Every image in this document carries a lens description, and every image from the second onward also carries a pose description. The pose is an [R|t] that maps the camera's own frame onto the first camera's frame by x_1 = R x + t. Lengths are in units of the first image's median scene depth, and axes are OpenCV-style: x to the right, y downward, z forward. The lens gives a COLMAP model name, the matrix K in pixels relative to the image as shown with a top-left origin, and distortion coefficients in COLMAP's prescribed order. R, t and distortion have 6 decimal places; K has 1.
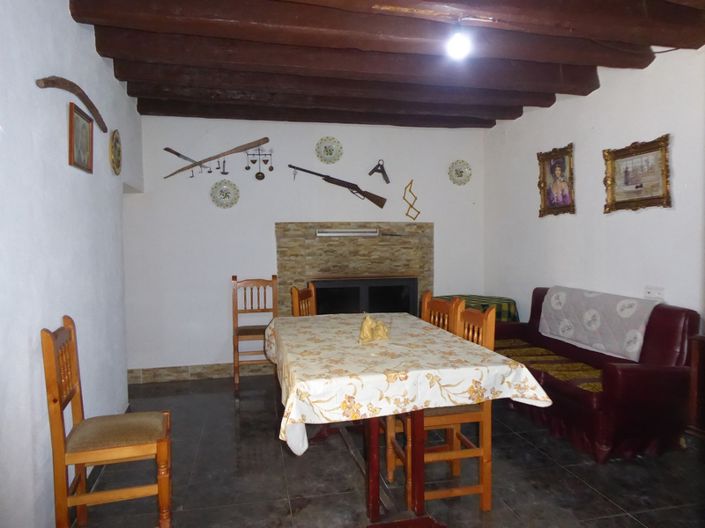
lens RADIAL K [[494.5, 0, 352.5], [0, 494.5, 264.0], [0, 0, 1]] dist [-0.025577, 0.002350]
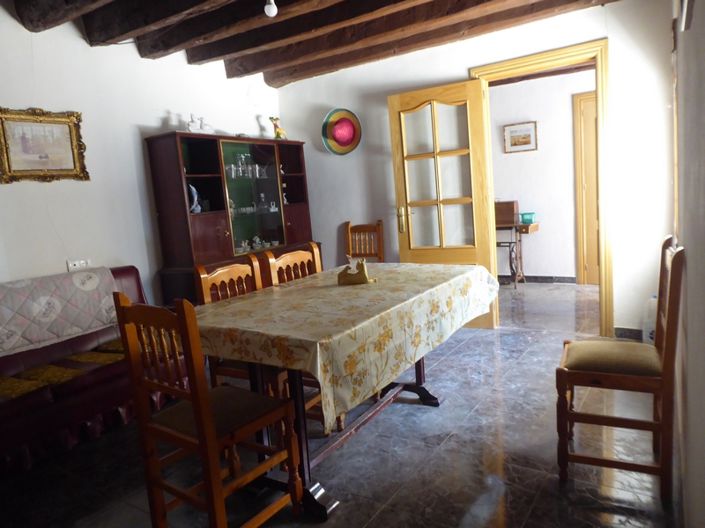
lens RADIAL K [[494.5, 0, 352.5], [0, 494.5, 264.0], [0, 0, 1]] dist [-0.025577, 0.002350]
pose [[-0.689768, -0.030776, 0.723377, -0.361614], [0.117483, 0.981098, 0.153765, -0.022072], [-0.714436, 0.191046, -0.673114, 0.882326]]
